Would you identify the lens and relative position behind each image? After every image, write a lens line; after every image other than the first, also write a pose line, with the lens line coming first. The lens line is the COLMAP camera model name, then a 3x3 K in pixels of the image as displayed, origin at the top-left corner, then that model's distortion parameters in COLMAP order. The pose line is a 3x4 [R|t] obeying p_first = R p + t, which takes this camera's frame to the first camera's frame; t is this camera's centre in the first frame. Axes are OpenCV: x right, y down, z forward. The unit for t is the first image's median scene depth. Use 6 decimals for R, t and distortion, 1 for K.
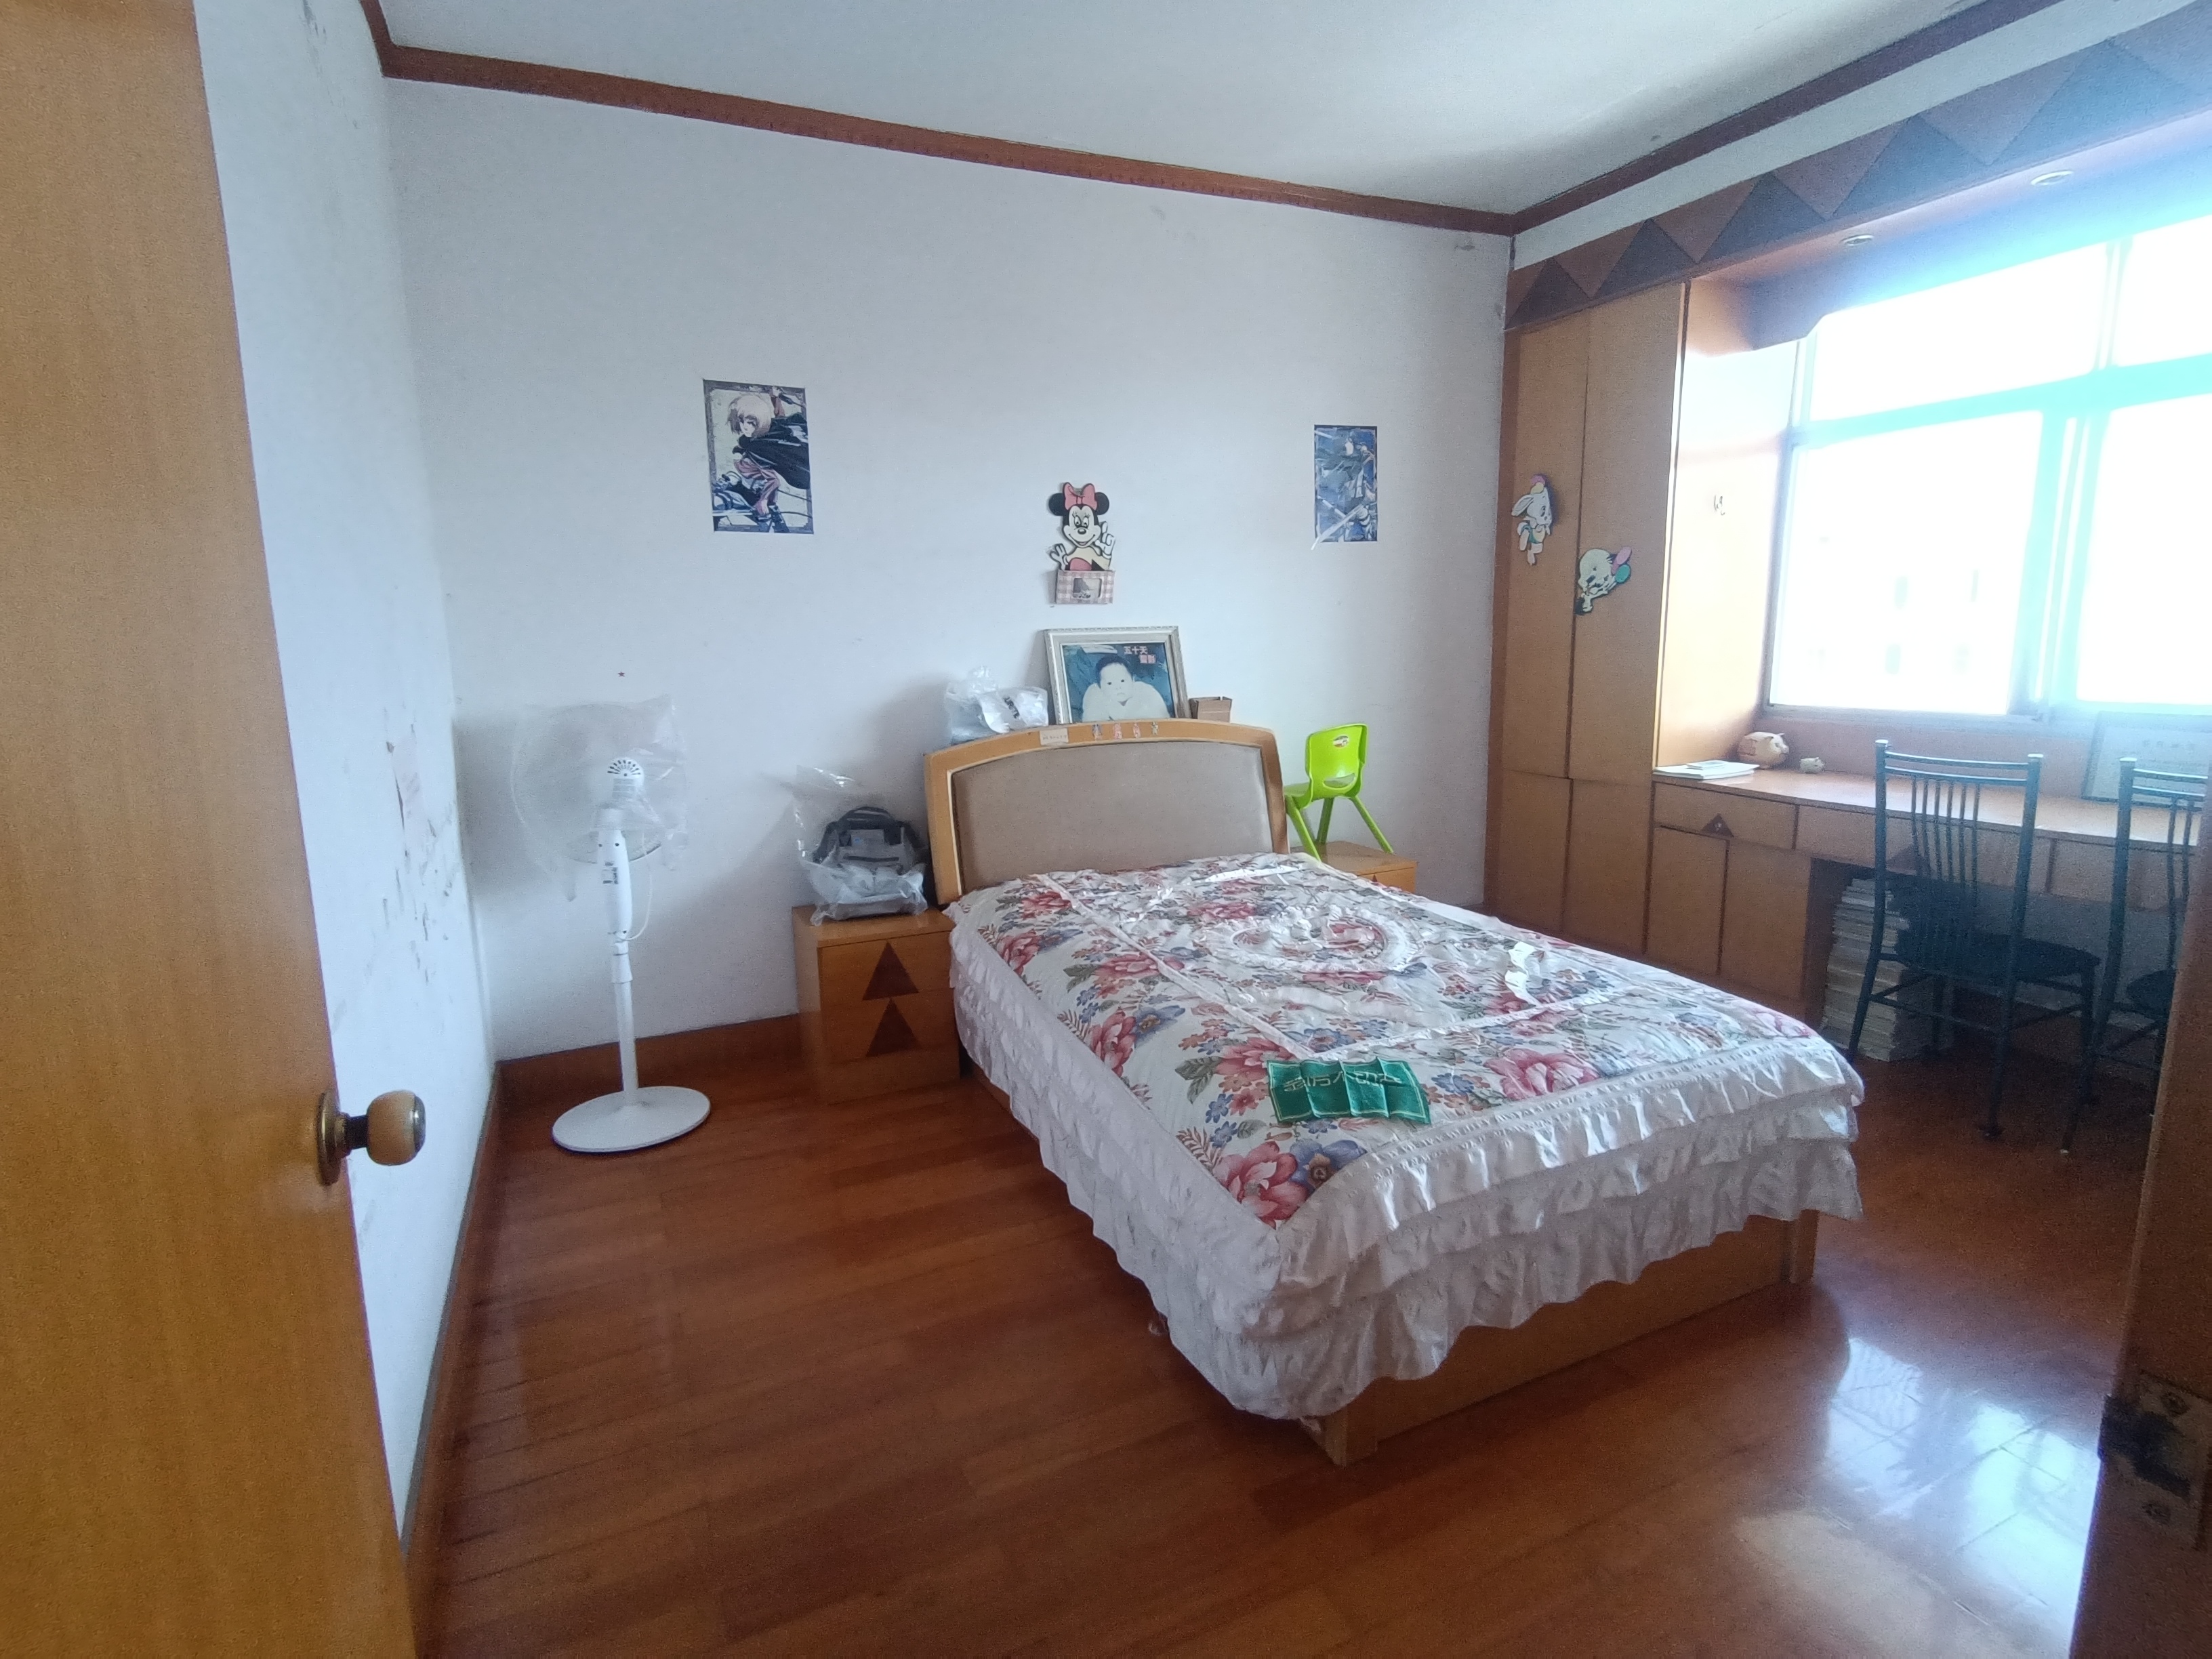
lens RADIAL K [[1116.3, 0, 1119.0], [0, 1116.3, 828.8], [0, 0, 1]] dist [0.025201, -0.006680]
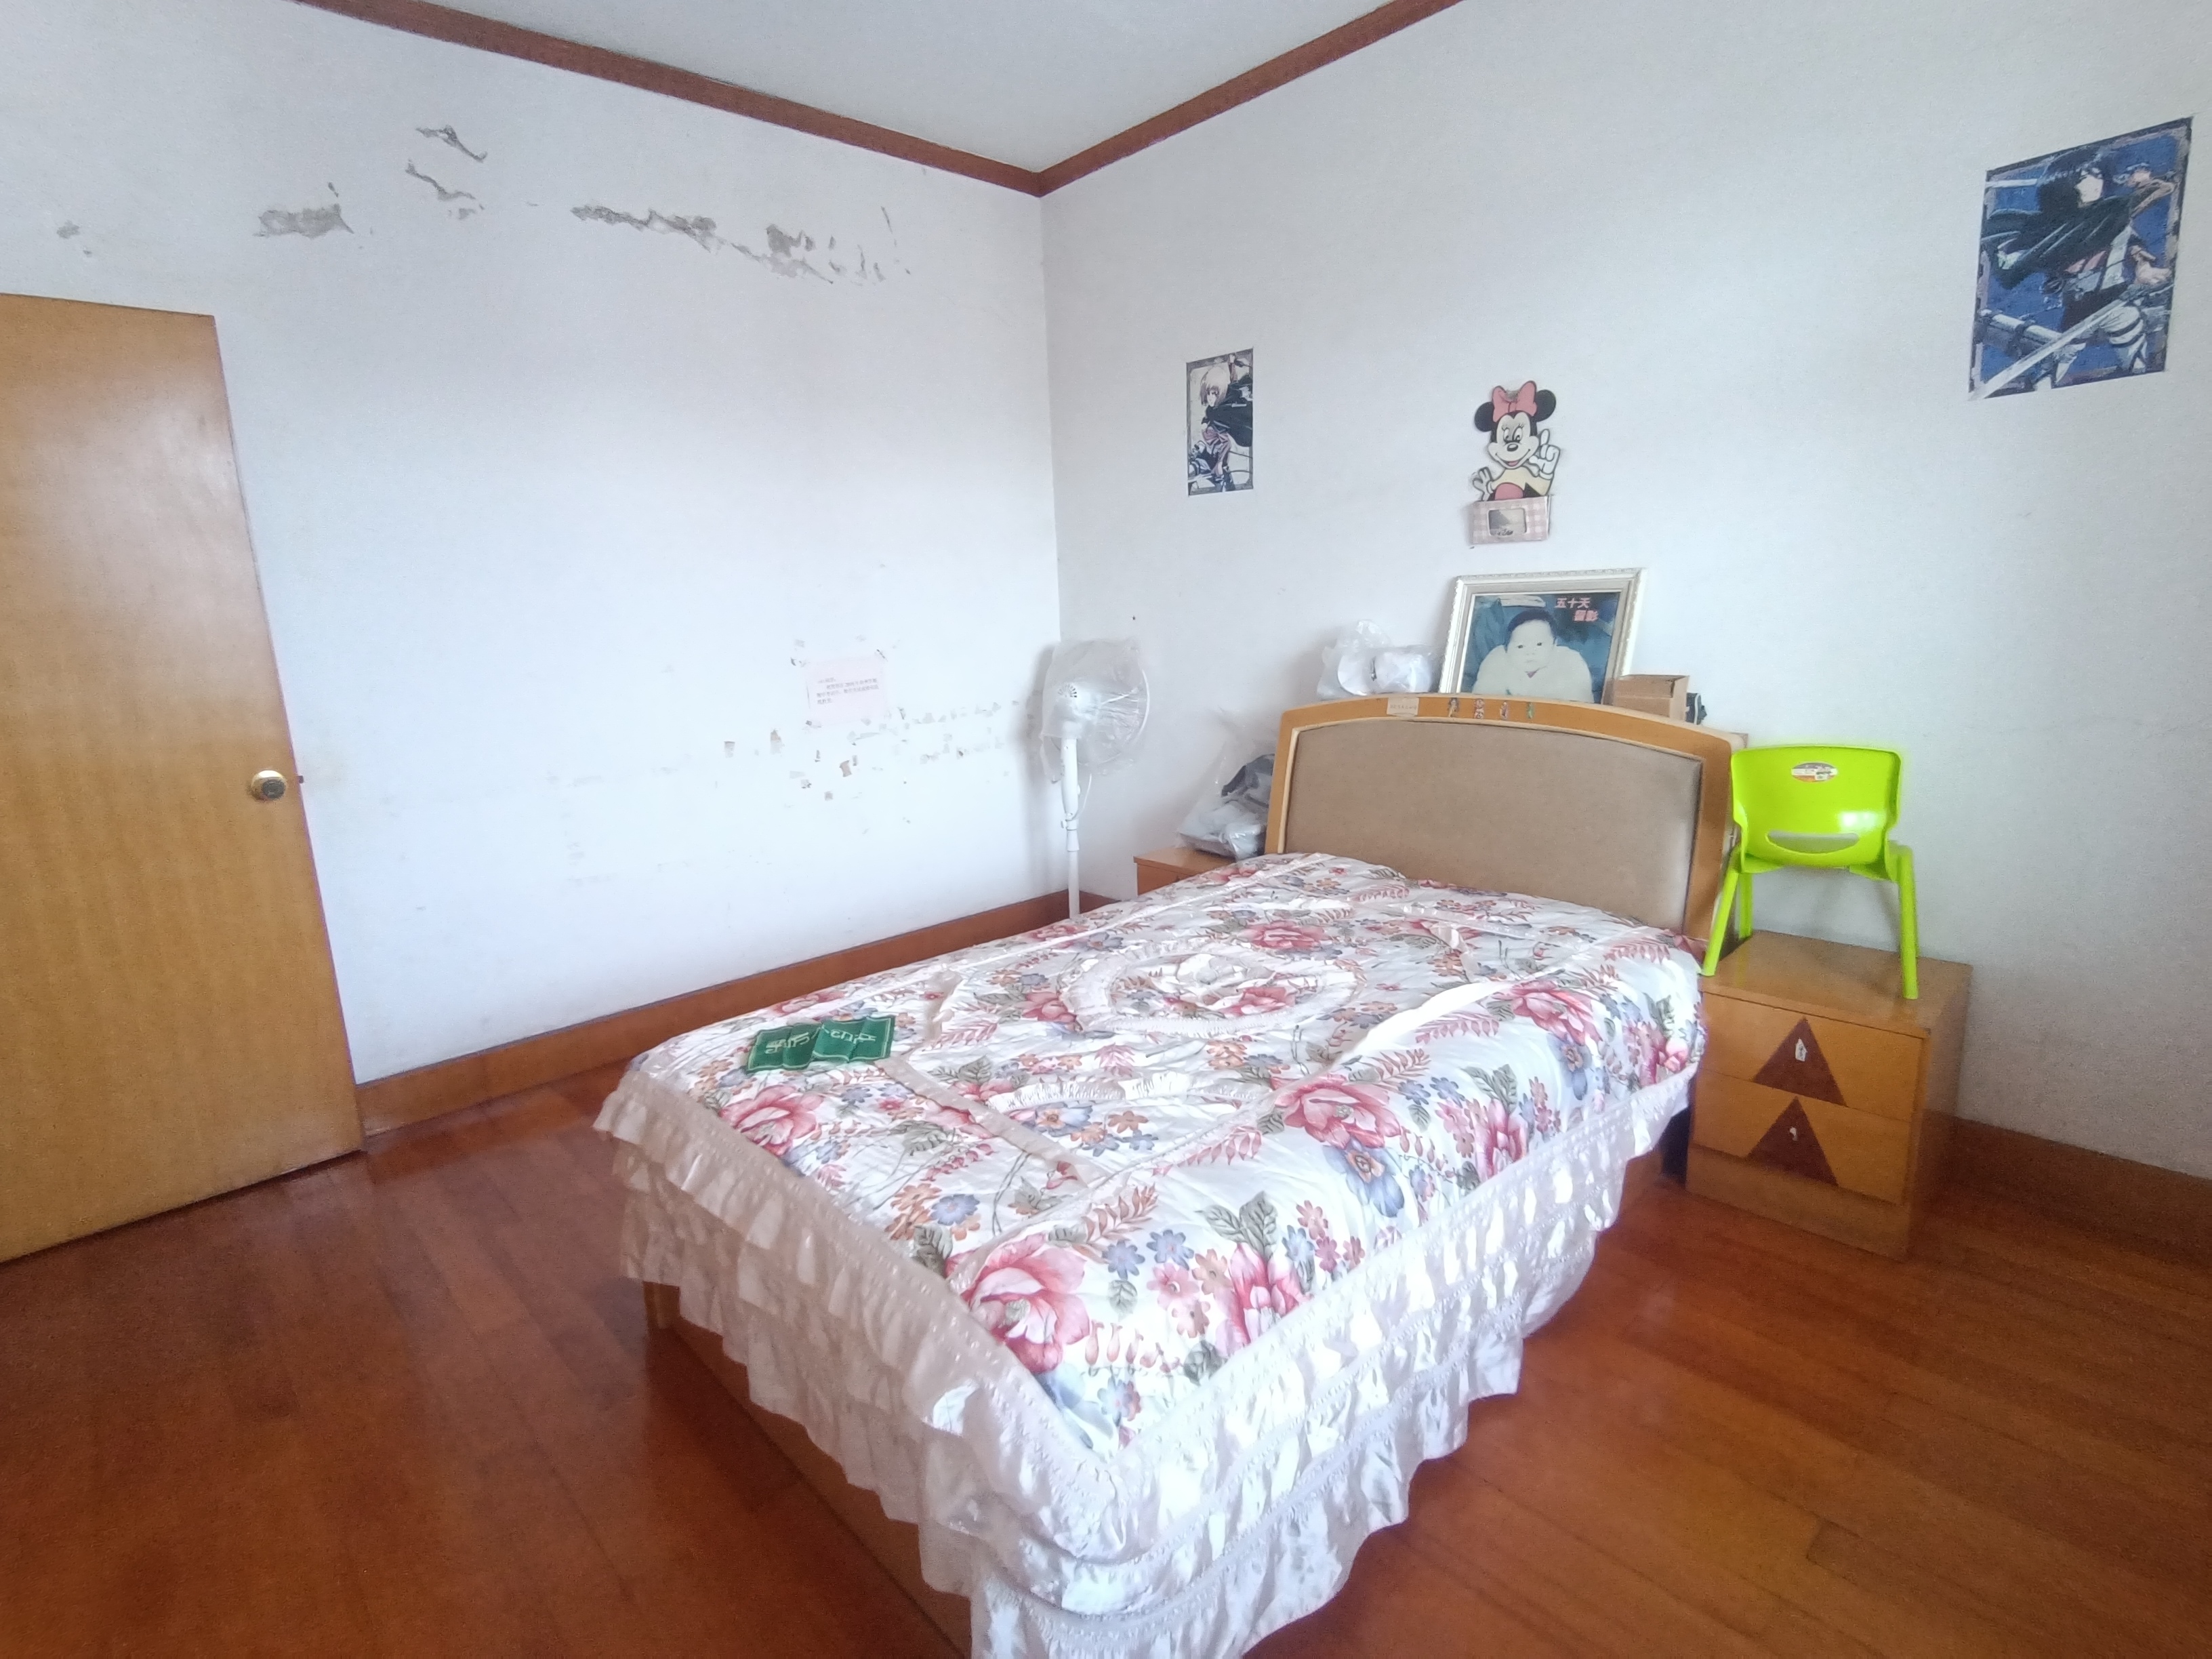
lens RADIAL K [[1116.3, 0, 1118.5], [0, 1116.3, 823.2], [0, 0, 1]] dist [0.025201, -0.006680]
pose [[0.297879, 0.203484, -0.932664, 0.667138], [-0.141246, 0.975658, 0.167753, -0.104949], [0.944096, 0.081765, 0.319369, 0.519799]]
